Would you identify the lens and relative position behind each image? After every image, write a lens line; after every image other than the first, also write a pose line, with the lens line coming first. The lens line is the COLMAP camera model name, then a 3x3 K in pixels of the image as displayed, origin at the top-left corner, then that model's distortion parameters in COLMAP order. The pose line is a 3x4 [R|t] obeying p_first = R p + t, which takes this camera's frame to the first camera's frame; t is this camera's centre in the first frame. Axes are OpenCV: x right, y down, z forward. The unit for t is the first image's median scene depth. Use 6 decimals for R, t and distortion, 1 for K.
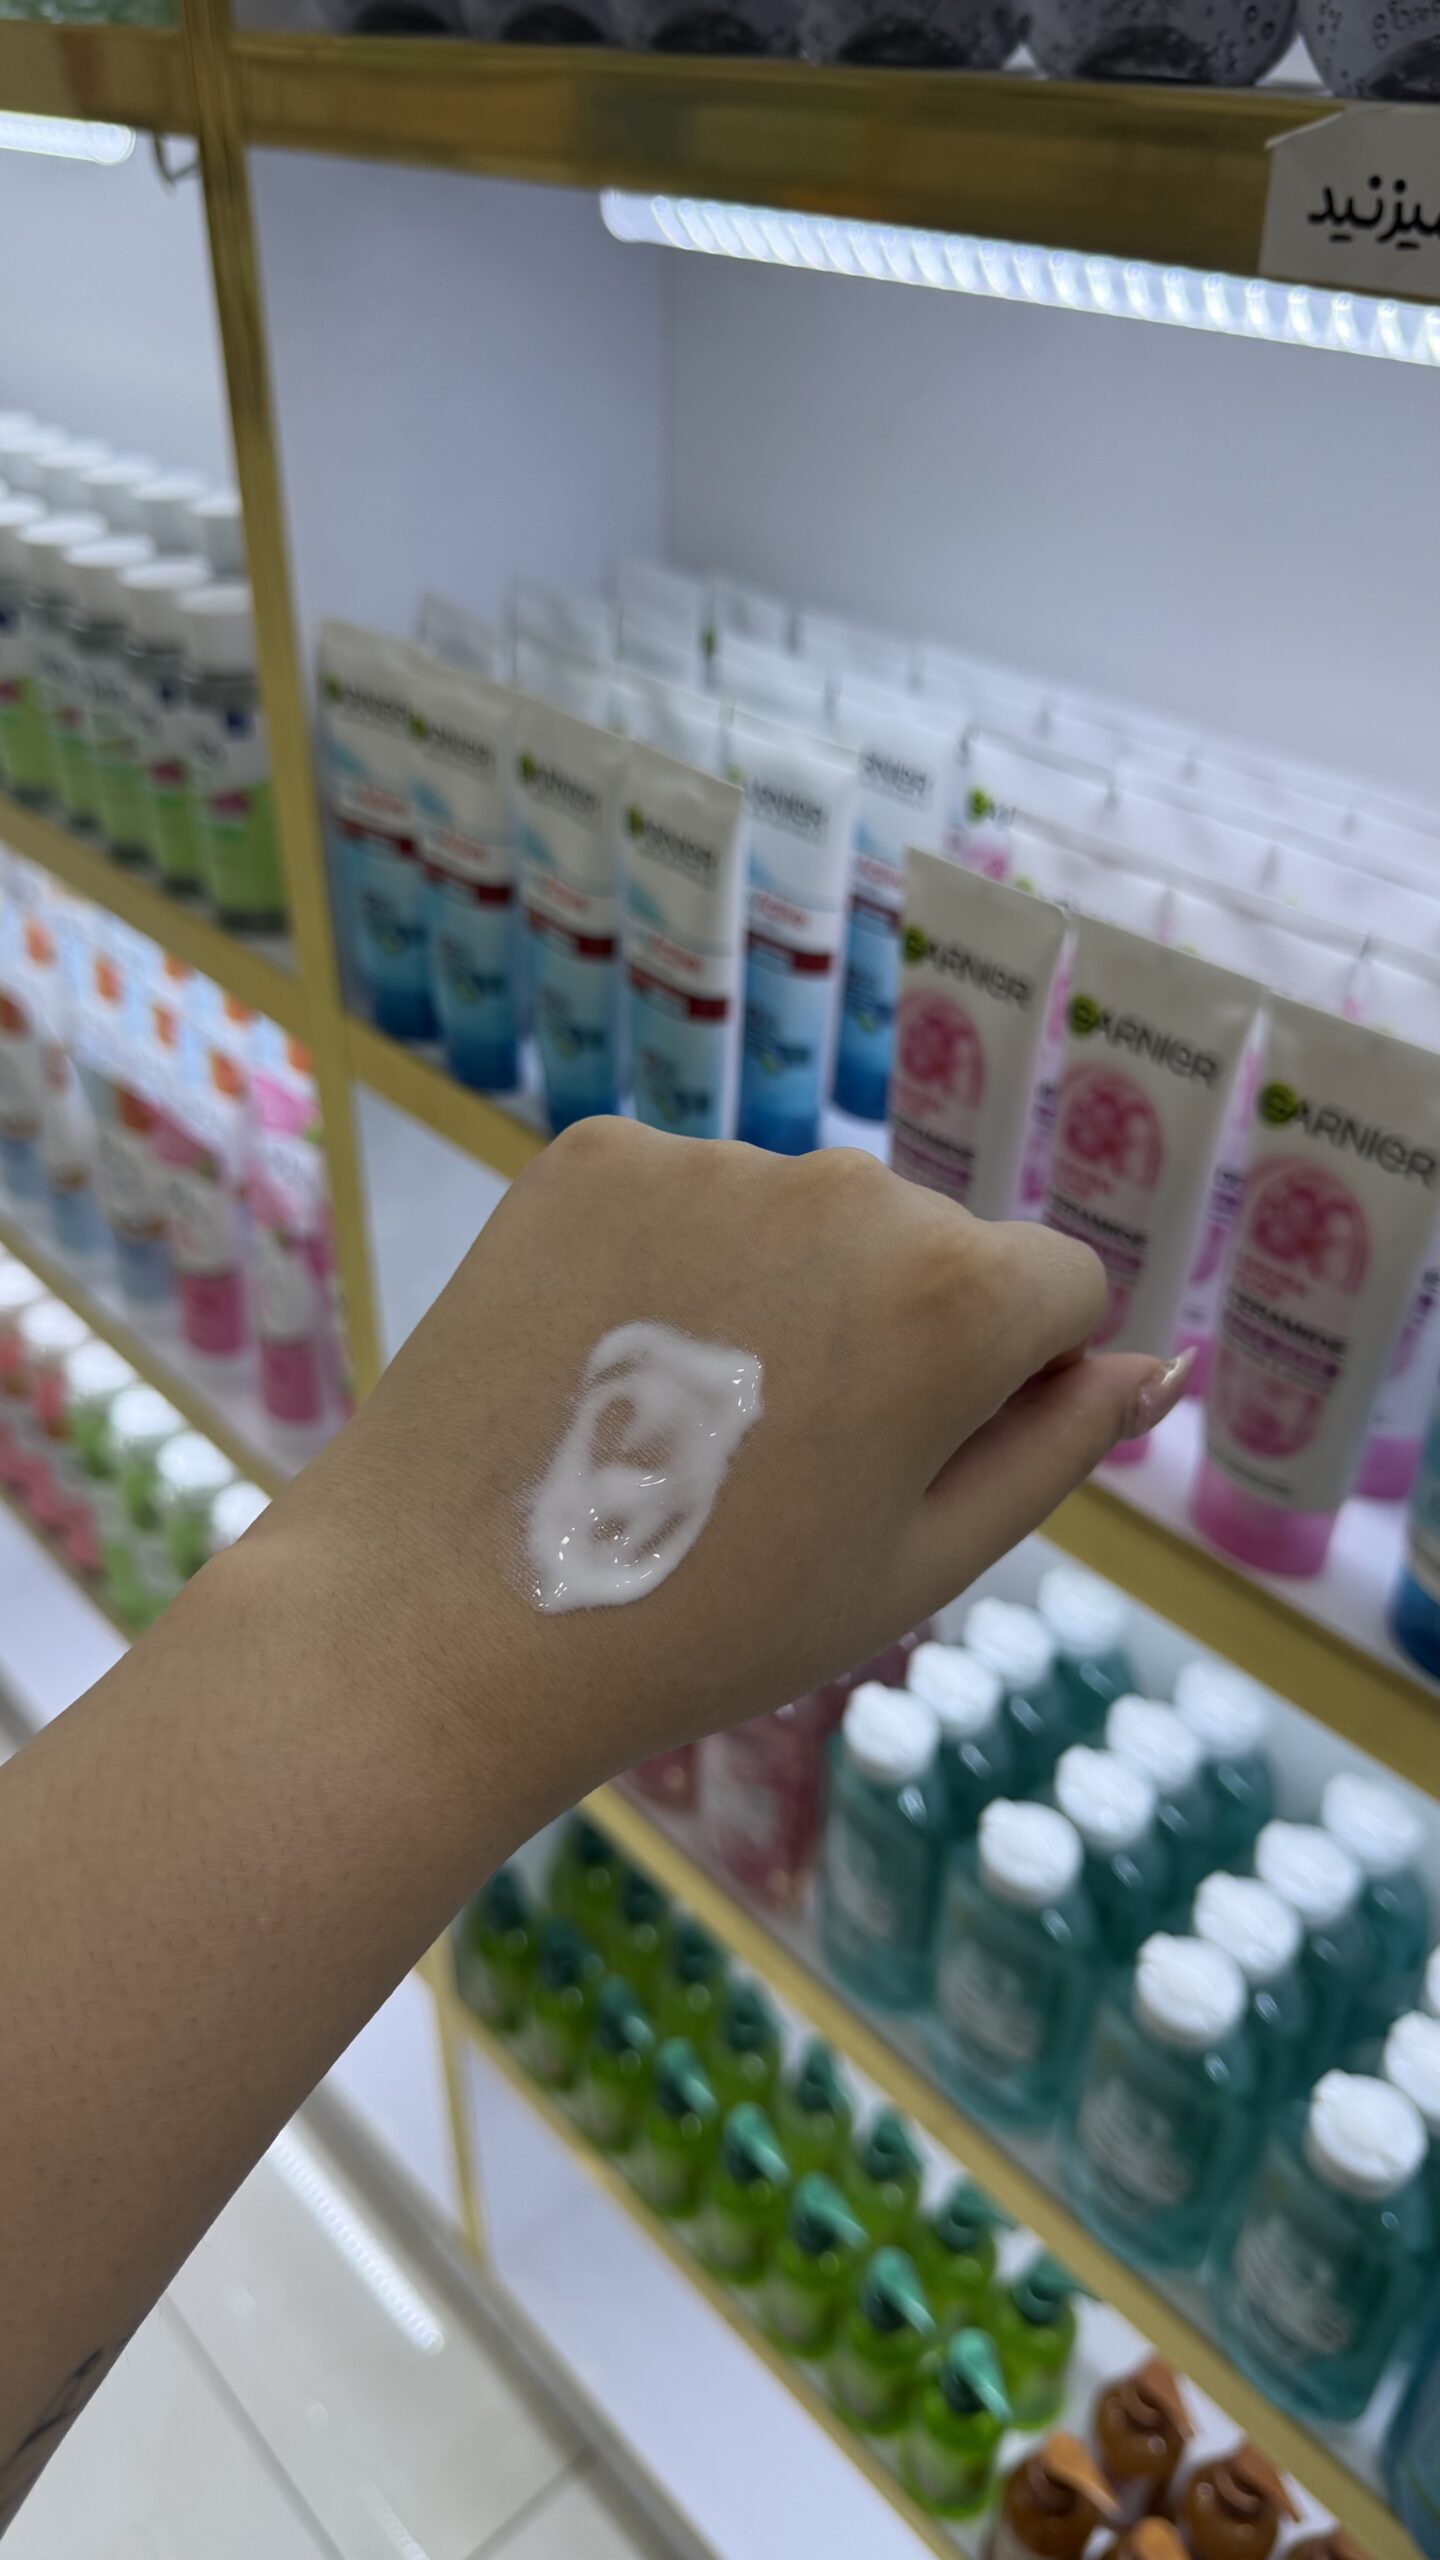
lens RADIAL K [[1735.7, 0, 720.0], [0, 1735.7, 1280.0], [0, 0, 1]] dist [0.044224, -0.134555]
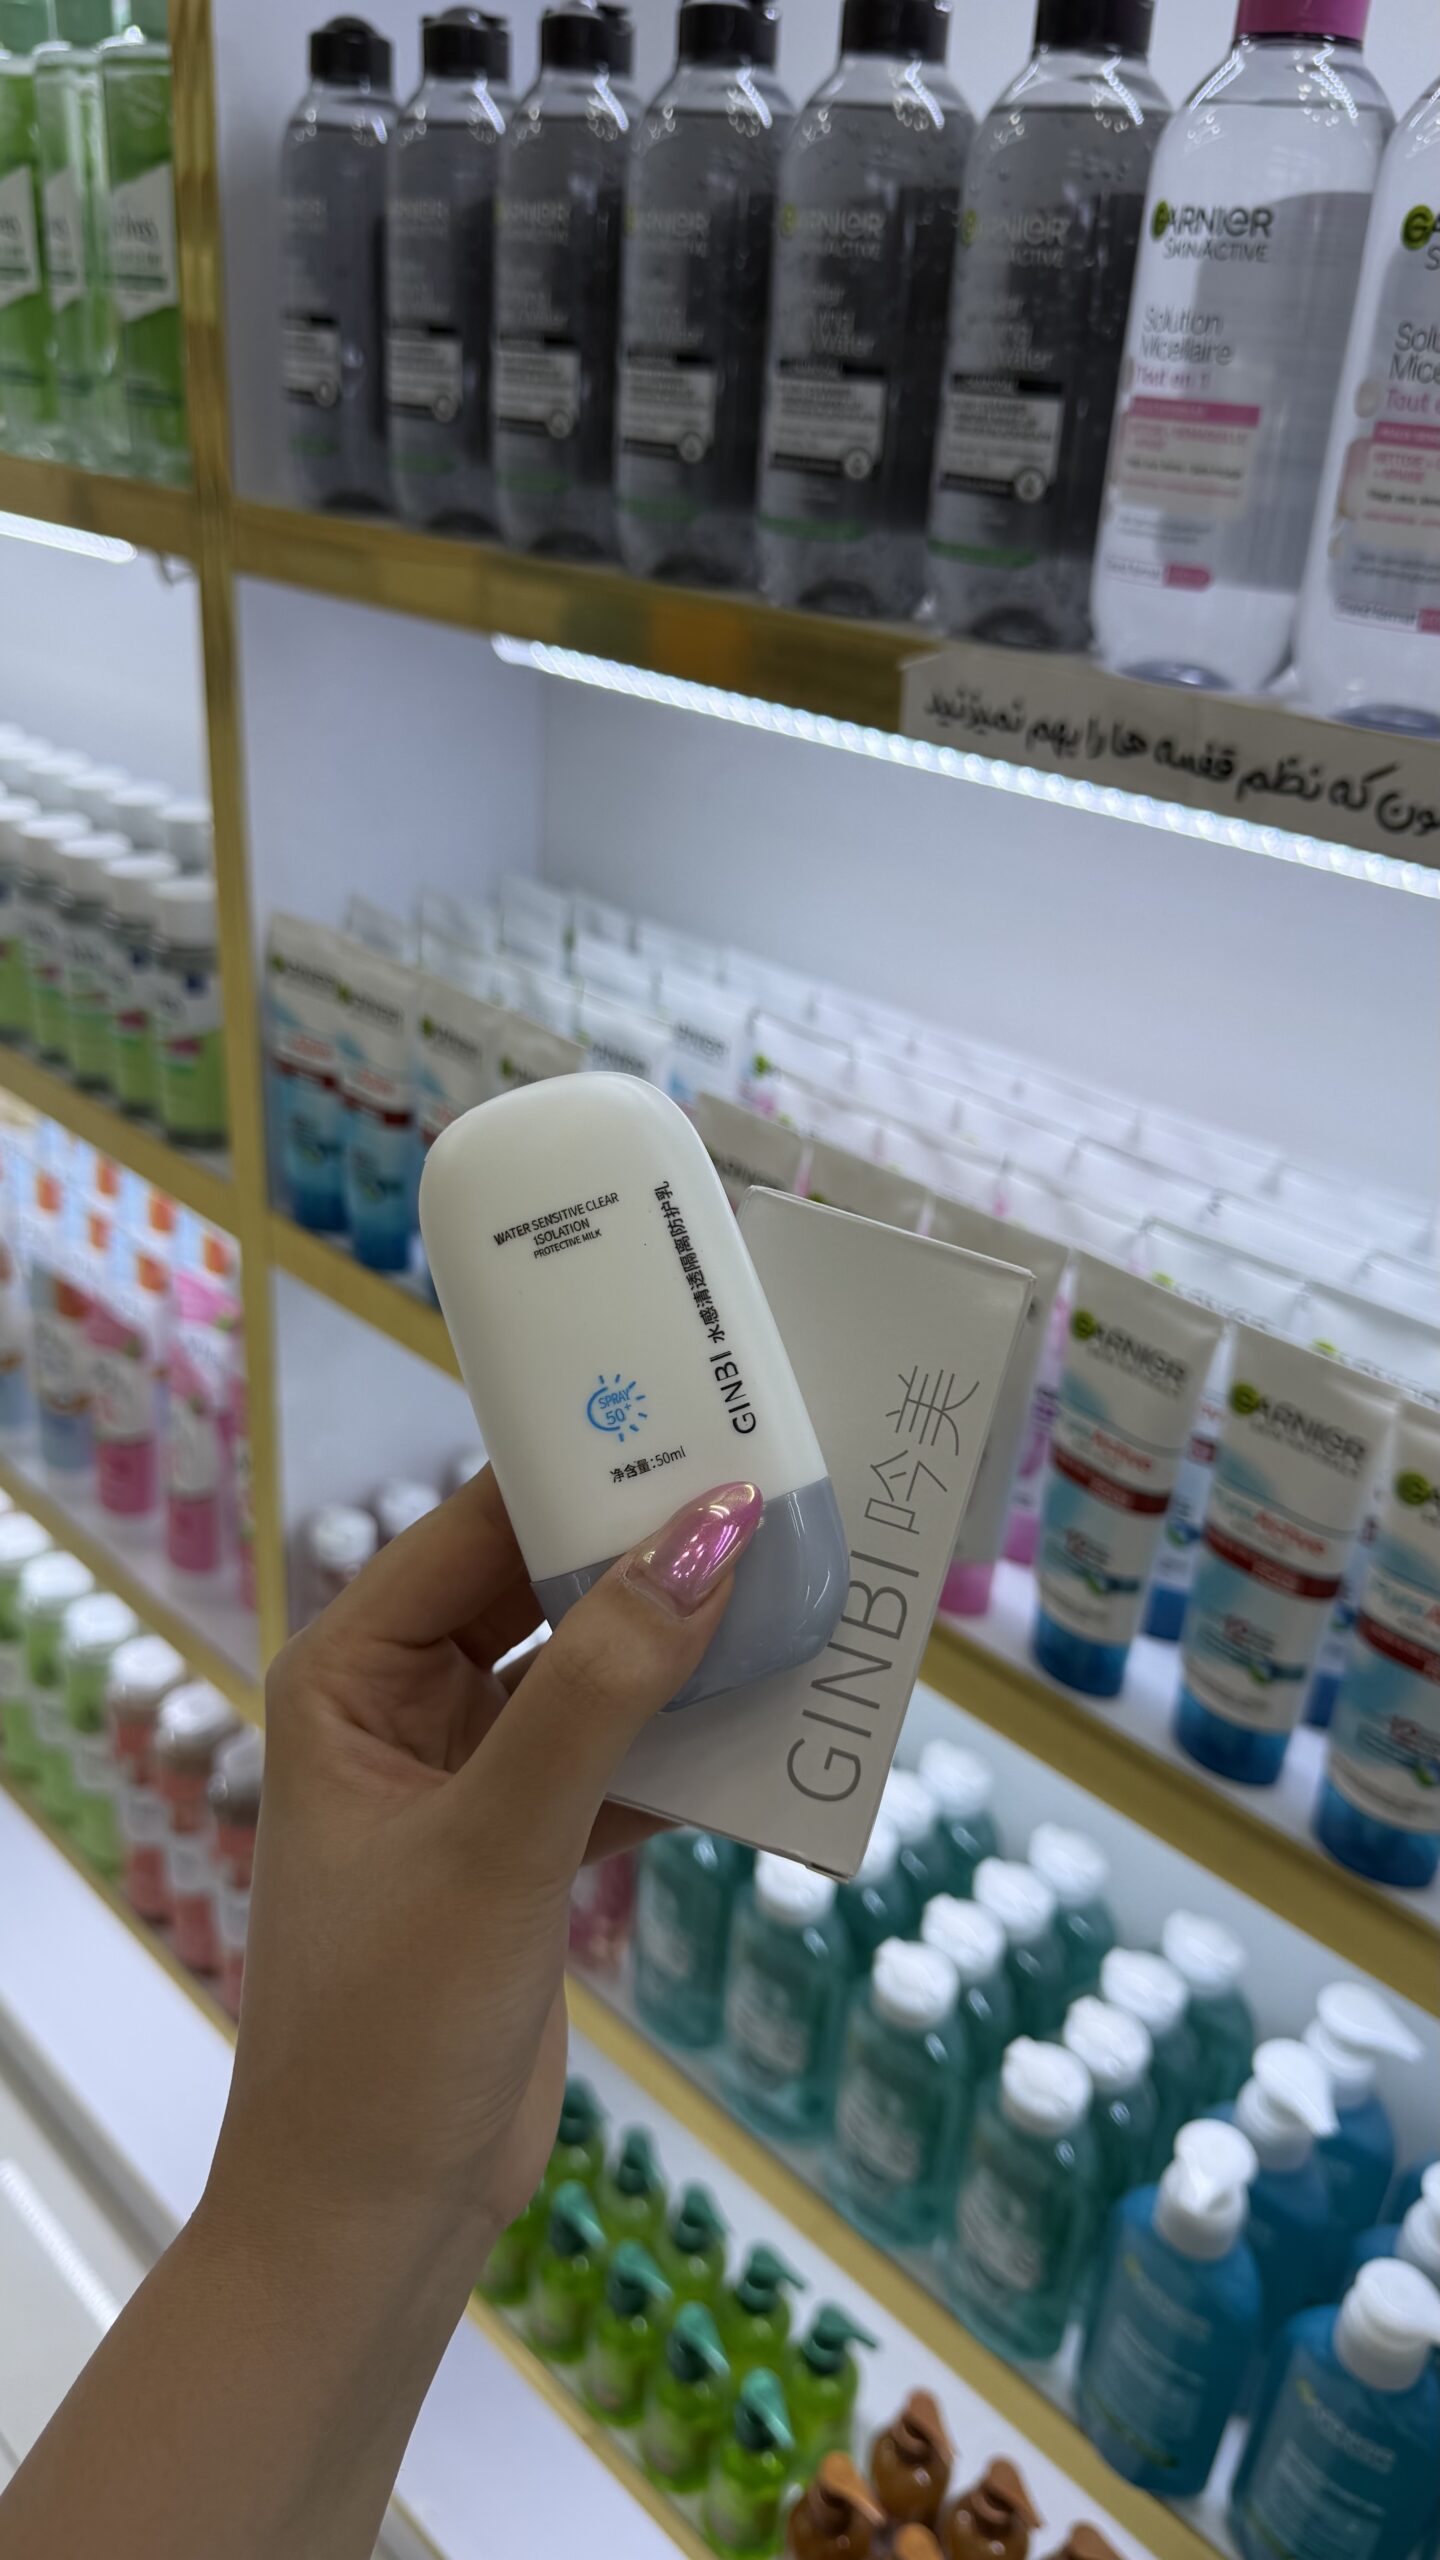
lens RADIAL K [[1735.7, 0, 720.0], [0, 1735.7, 1280.0], [0, 0, 1]] dist [0.044224, -0.134555]
pose [[0.997257, 0.027732, 0.068629, 0.023899], [-0.017206, 0.988618, -0.149460, 0.081681], [-0.071993, 0.147869, 0.986383, -0.265250]]
